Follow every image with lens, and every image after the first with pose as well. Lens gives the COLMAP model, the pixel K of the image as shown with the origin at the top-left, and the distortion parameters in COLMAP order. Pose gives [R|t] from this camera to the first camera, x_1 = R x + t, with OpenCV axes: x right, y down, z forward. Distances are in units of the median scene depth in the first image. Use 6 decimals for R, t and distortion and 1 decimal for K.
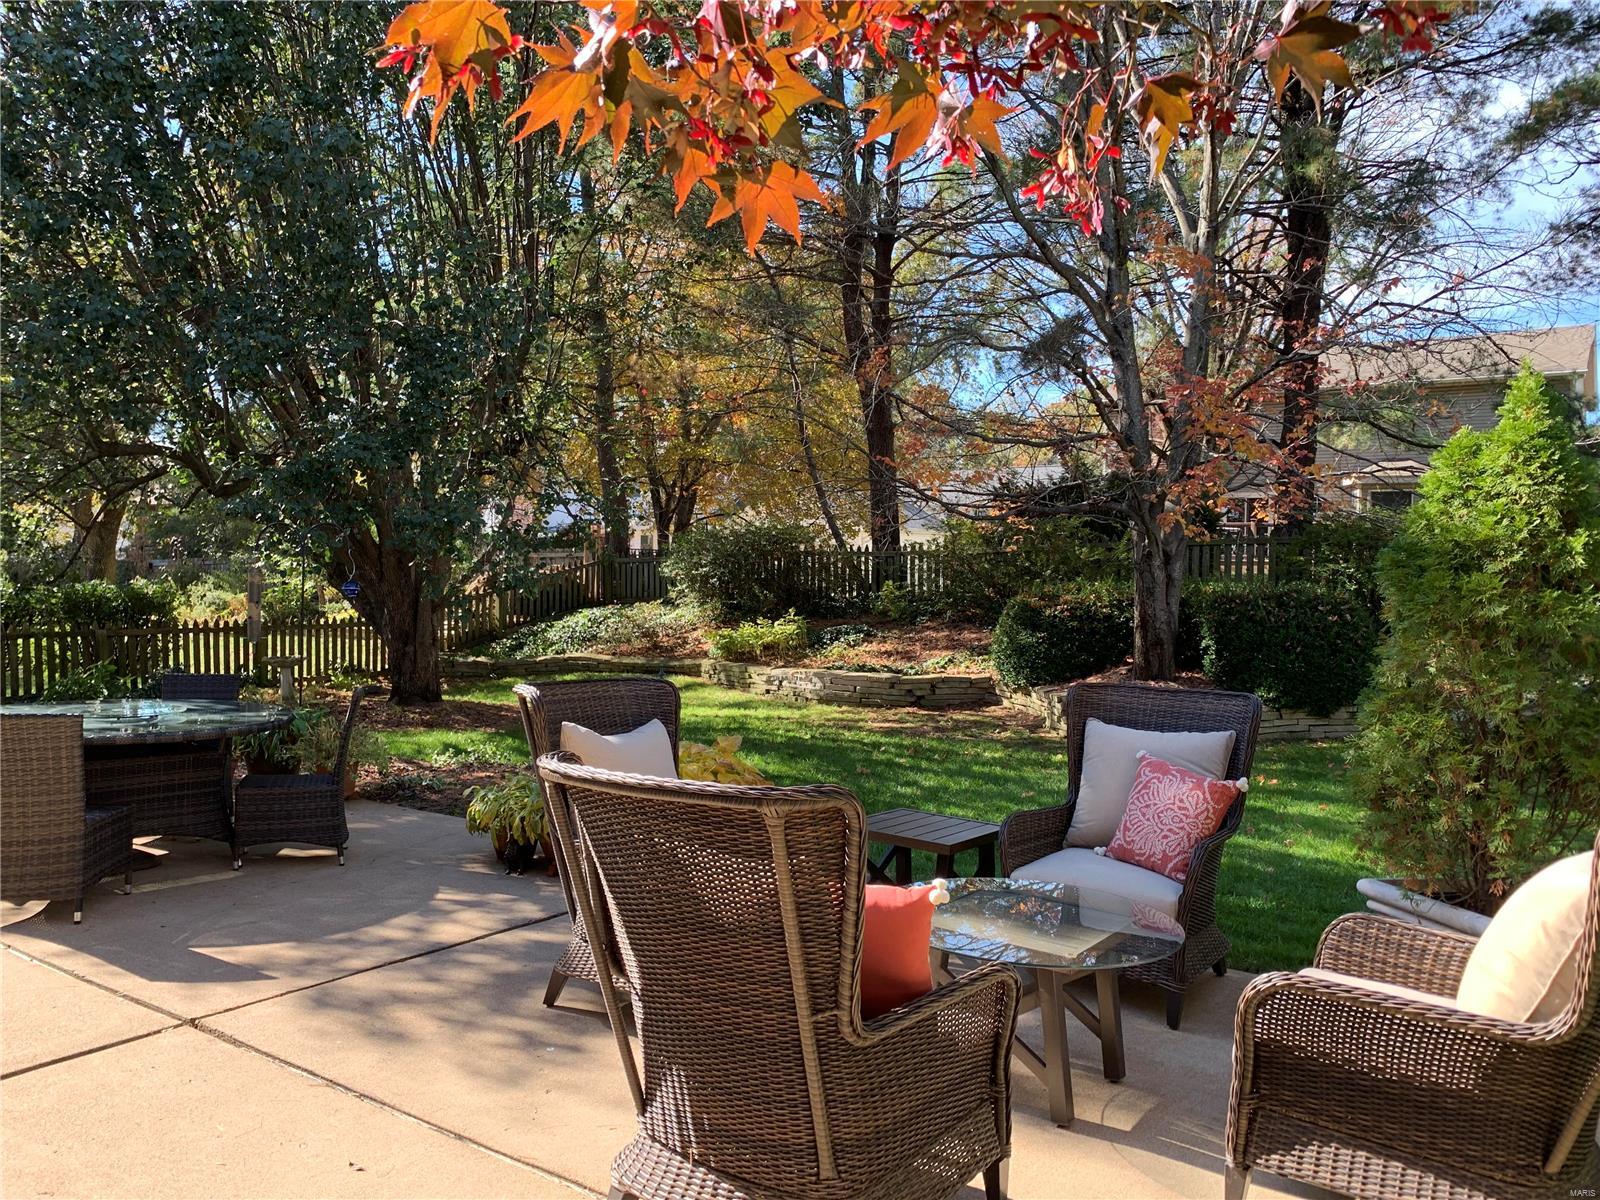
lens RADIAL K [[1218.1, 0, 789.4], [0, 1218.1, 585.4], [0, 0, 1]] dist [0.039352, -0.038221]
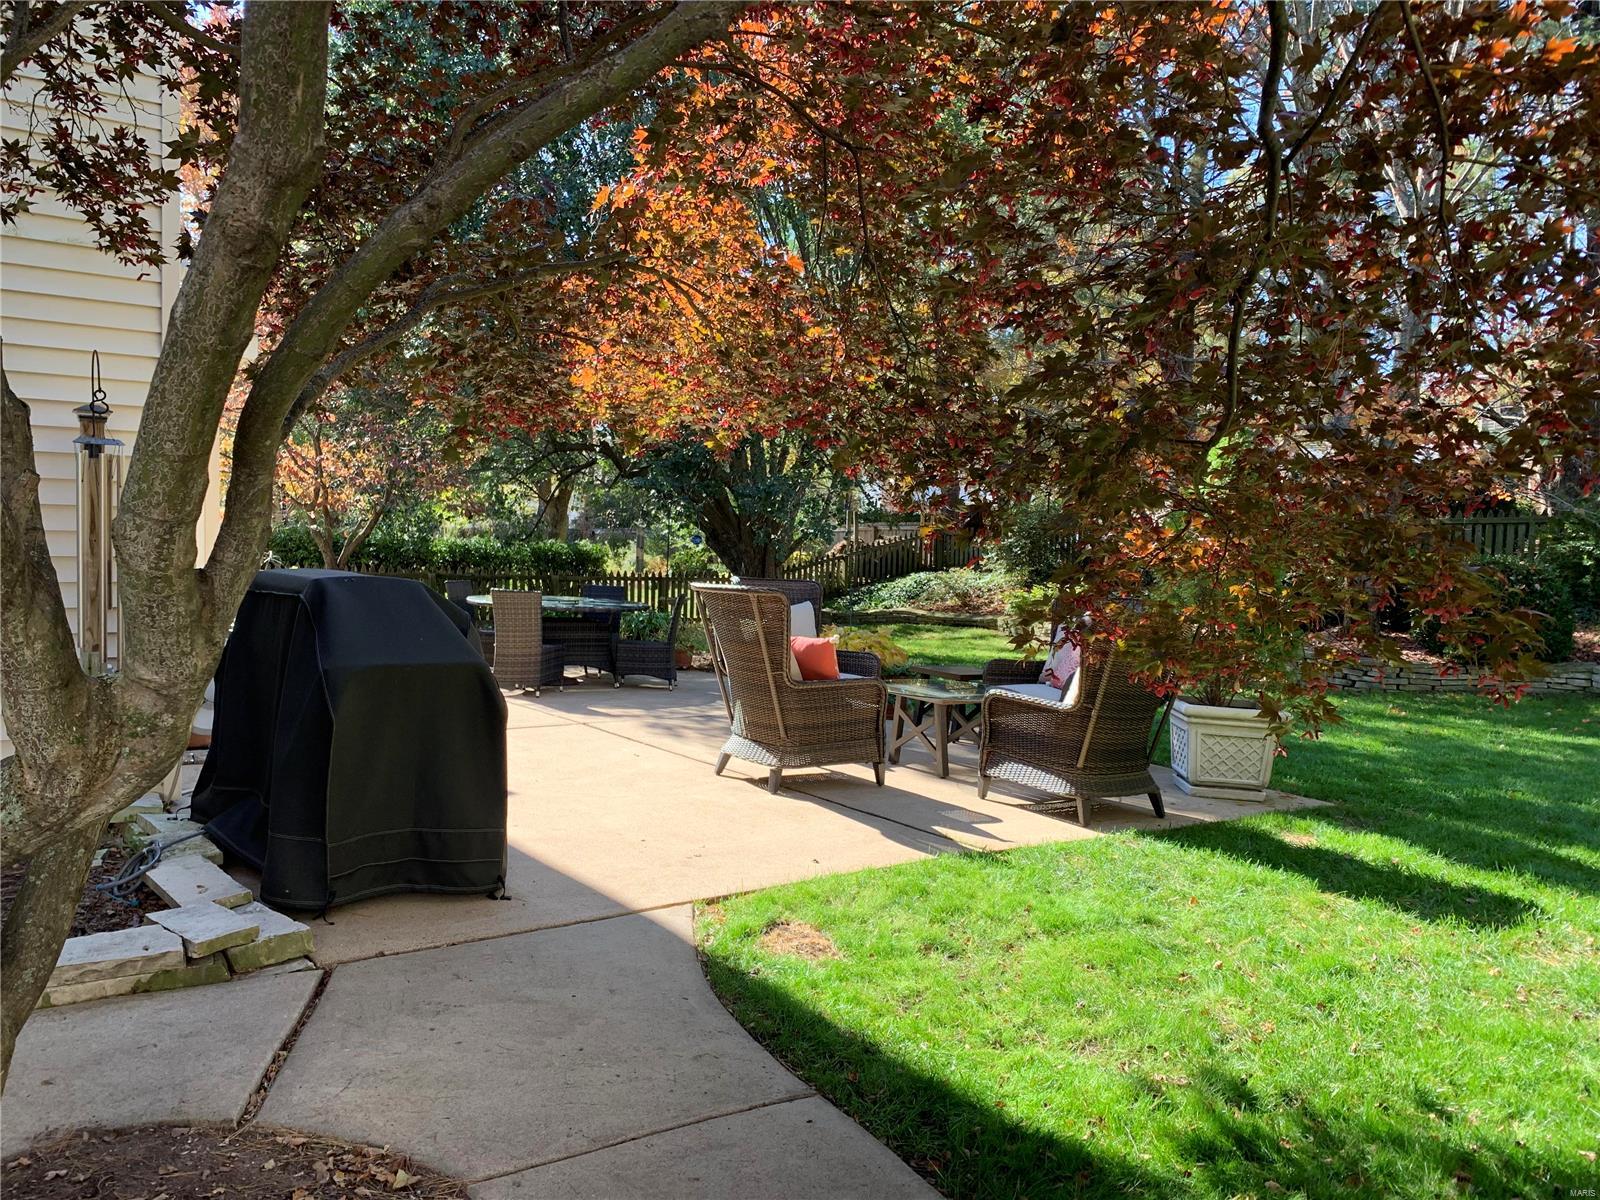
lens RADIAL K [[1218.1, 0, 804.6], [0, 1218.1, 583.5], [0, 0, 1]] dist [0.039352, -0.038221]
pose [[0.951505, 0.027377, -0.306413, 0.138702], [-0.022683, 0.999565, 0.018872, 0.014266], [0.306796, -0.011007, 0.951712, -0.238847]]
